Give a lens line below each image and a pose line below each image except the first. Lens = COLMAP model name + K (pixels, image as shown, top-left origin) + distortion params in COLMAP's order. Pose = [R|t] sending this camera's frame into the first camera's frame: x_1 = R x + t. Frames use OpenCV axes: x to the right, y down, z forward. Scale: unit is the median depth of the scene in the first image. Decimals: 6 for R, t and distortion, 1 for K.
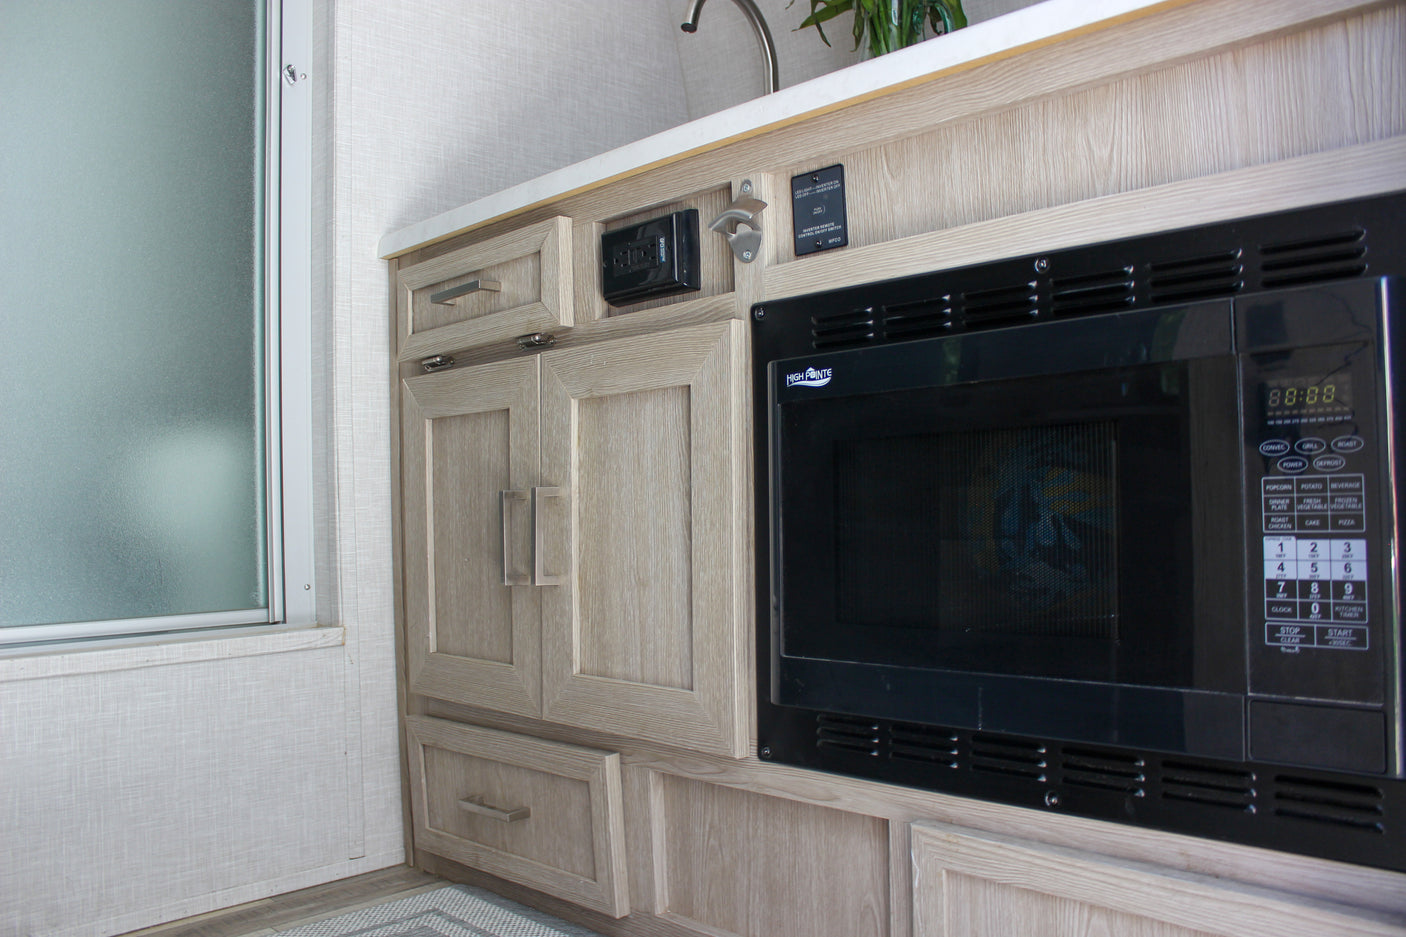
lens RADIAL K [[1163.5, 0, 703.0], [0, 1163.5, 468.5], [0, 0, 1]] dist [-0.166794, 0.158519]
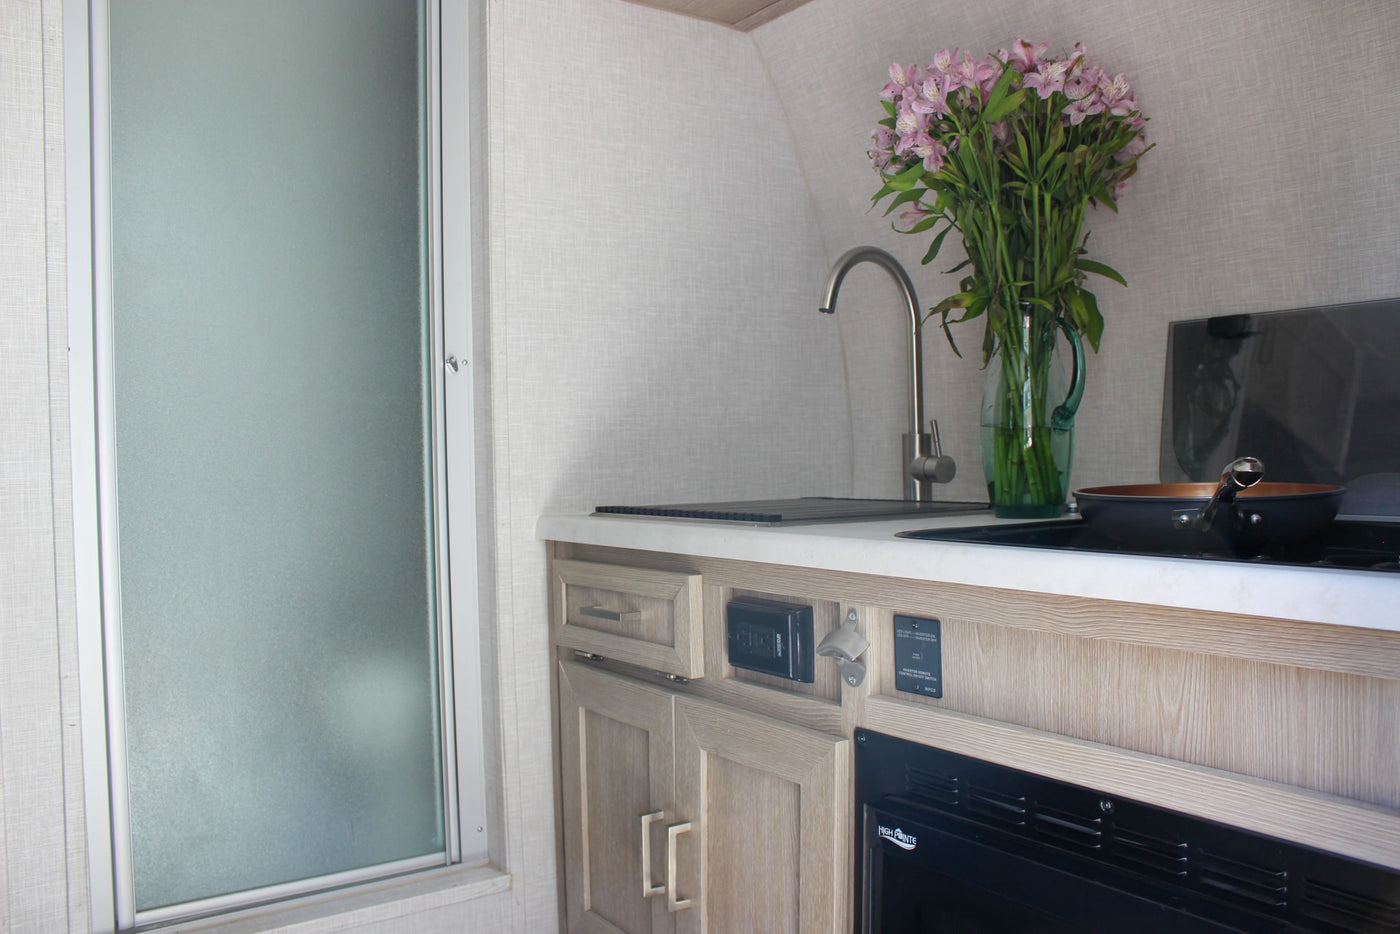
lens RADIAL K [[1158.5, 0, 700.0], [0, 1158.5, 467.0], [0, 0, 1]] dist [-0.166794, 0.158519]
pose [[0.984383, 0.008534, -0.175834, 0.071474], [0.000999, 0.998537, 0.054056, -0.369813], [0.176038, -0.053387, 0.982935, -0.050700]]
